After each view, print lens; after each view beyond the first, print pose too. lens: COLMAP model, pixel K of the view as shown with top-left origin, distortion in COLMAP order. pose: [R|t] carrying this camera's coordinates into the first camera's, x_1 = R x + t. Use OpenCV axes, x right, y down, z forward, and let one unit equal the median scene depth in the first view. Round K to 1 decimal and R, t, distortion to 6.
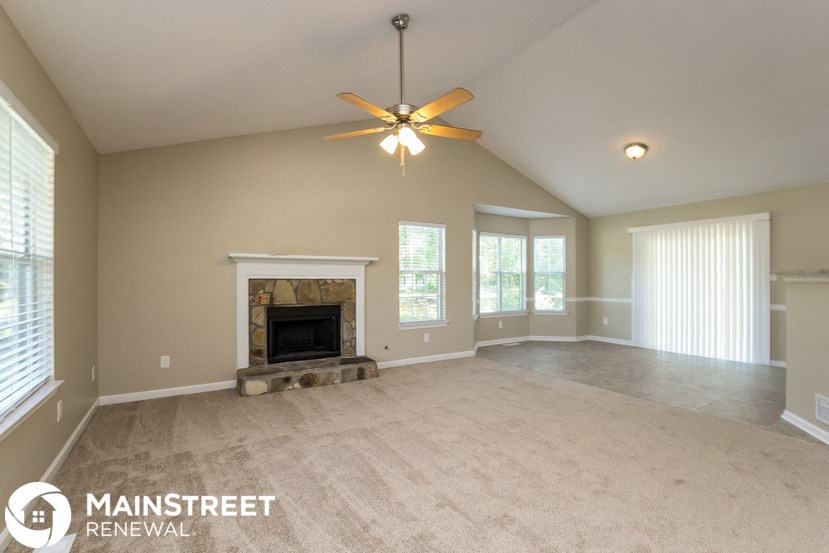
lens RADIAL K [[385.4, 0, 412.2], [0, 385.4, 274.3], [0, 0, 1]] dist [-0.028109, 0.000368]
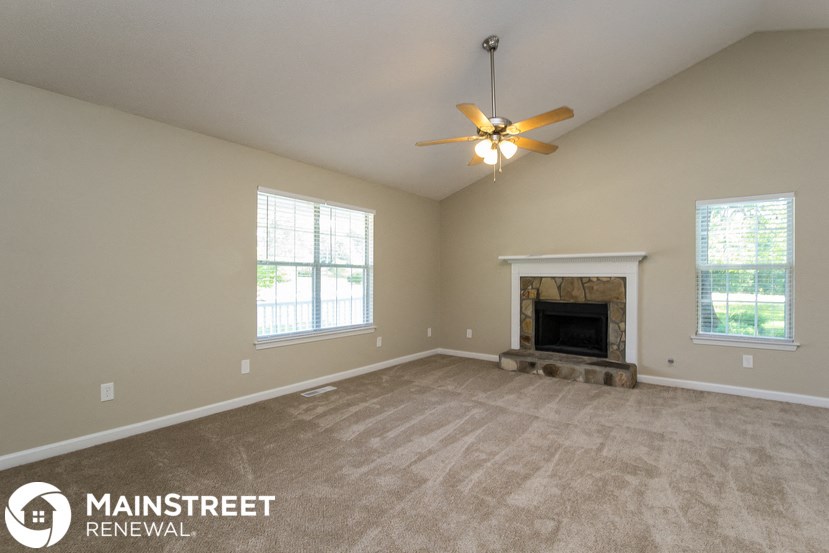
lens RADIAL K [[385.4, 0, 415.1], [0, 385.4, 275.7], [0, 0, 1]] dist [-0.028109, 0.000368]
pose [[0.361746, -0.002139, -0.932274, 0.574115], [0.008432, 0.999964, 0.000977, 0.004878], [0.932238, -0.008214, 0.361751, 0.242502]]
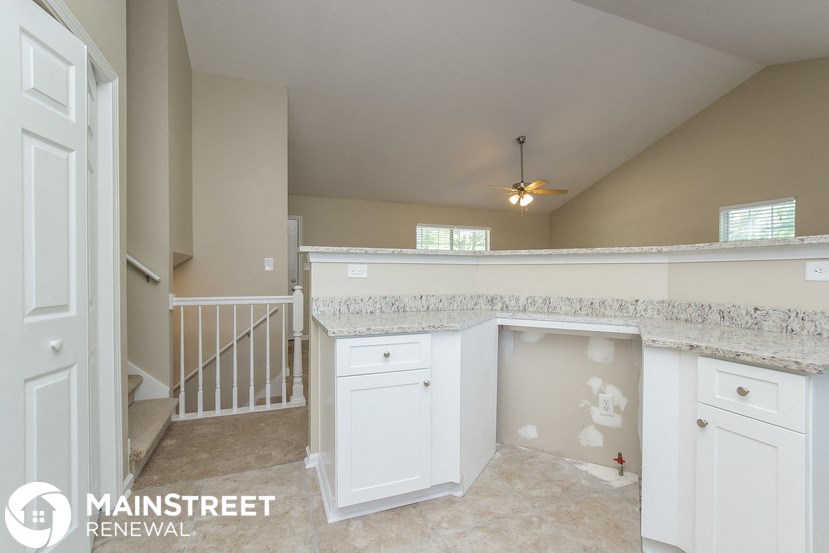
lens RADIAL K [[385.4, 0, 415.0], [0, 385.4, 274.3], [0, 0, 1]] dist [-0.028109, 0.000368]
pose [[-0.165316, 0.003828, -0.986233, 1.247086], [0.014509, 0.999894, 0.001450, 0.020406], [0.986134, -0.014069, -0.165354, 0.471216]]
